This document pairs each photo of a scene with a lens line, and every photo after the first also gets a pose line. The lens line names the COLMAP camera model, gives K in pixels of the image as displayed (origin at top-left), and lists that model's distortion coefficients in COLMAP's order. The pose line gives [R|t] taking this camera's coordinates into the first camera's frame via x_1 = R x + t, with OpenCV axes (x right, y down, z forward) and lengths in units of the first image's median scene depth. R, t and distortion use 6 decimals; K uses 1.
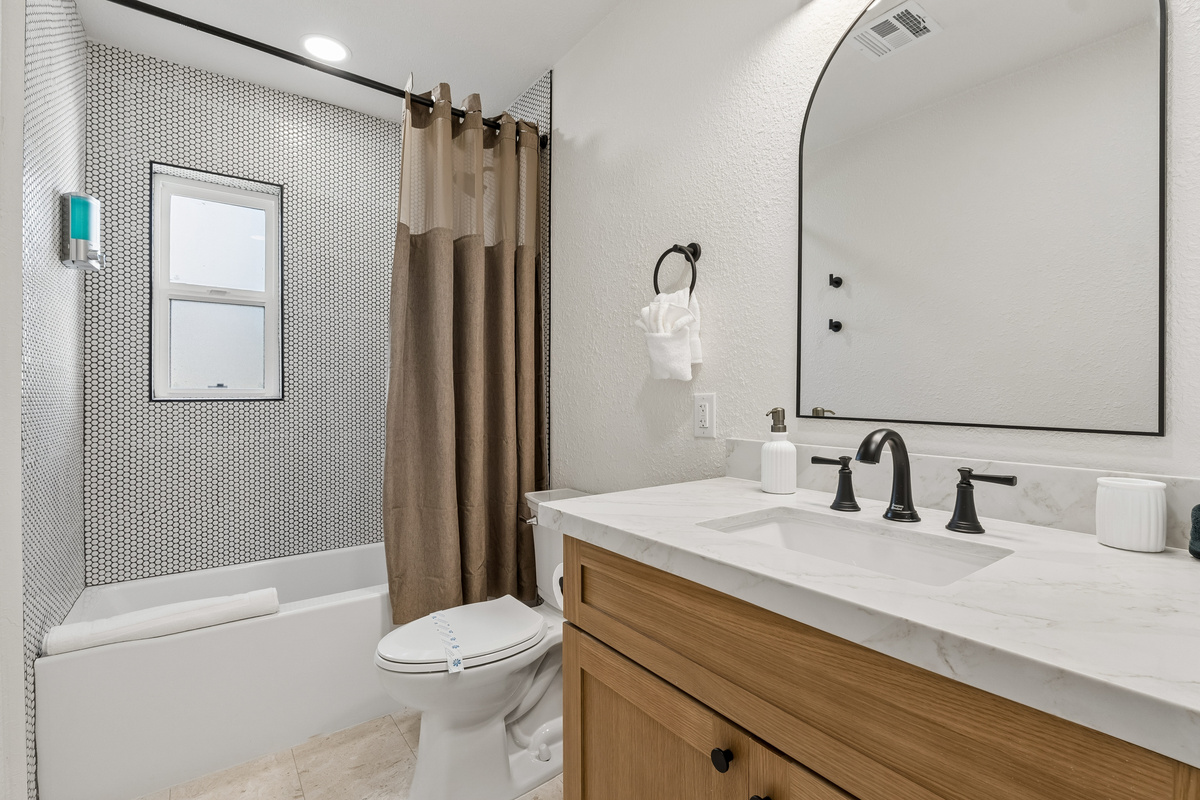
lens RADIAL K [[547.1, 0, 597.7], [0, 547.1, 397.2], [0, 0, 1]] dist [-0.010295, -0.000578]
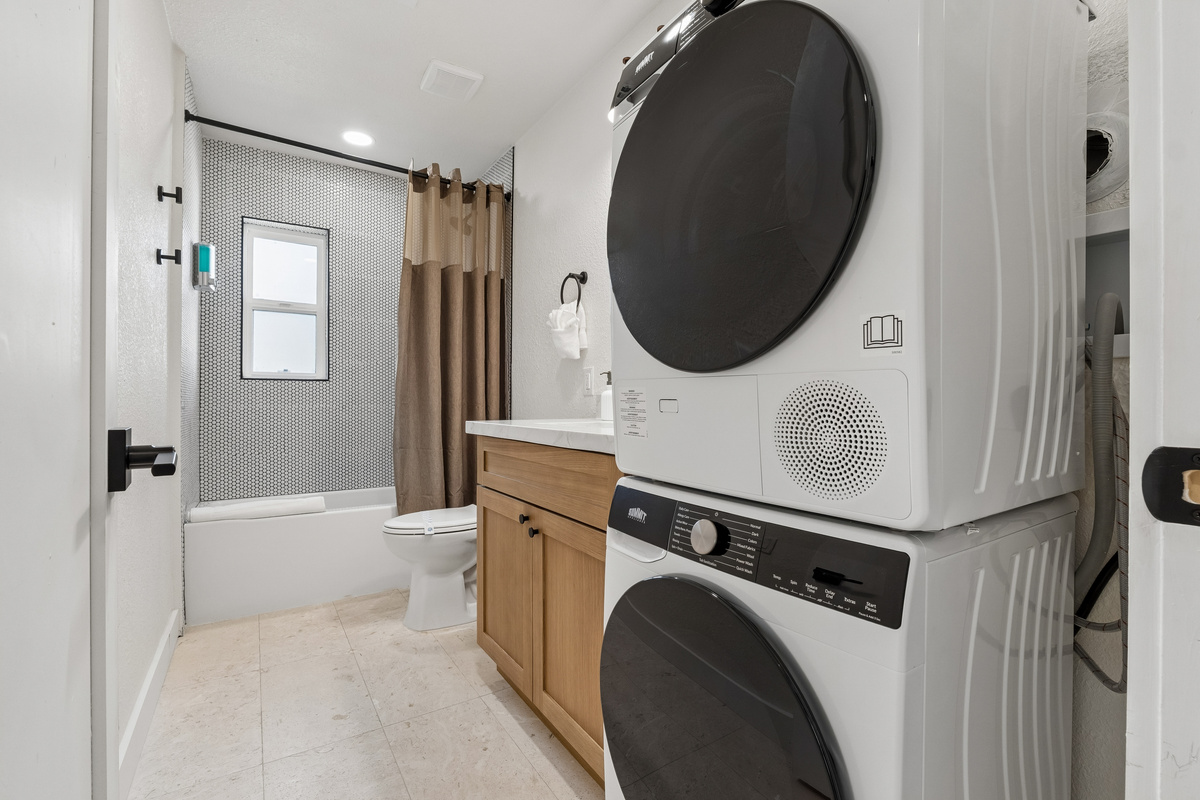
lens RADIAL K [[547.1, 0, 602.3], [0, 547.1, 408.3], [0, 0, 1]] dist [-0.010295, -0.000578]
pose [[0.998286, 0.005256, -0.058284, 0.255084], [-0.005106, 0.999983, 0.002719, 0.082481], [0.058297, -0.002417, 0.998296, -0.442606]]
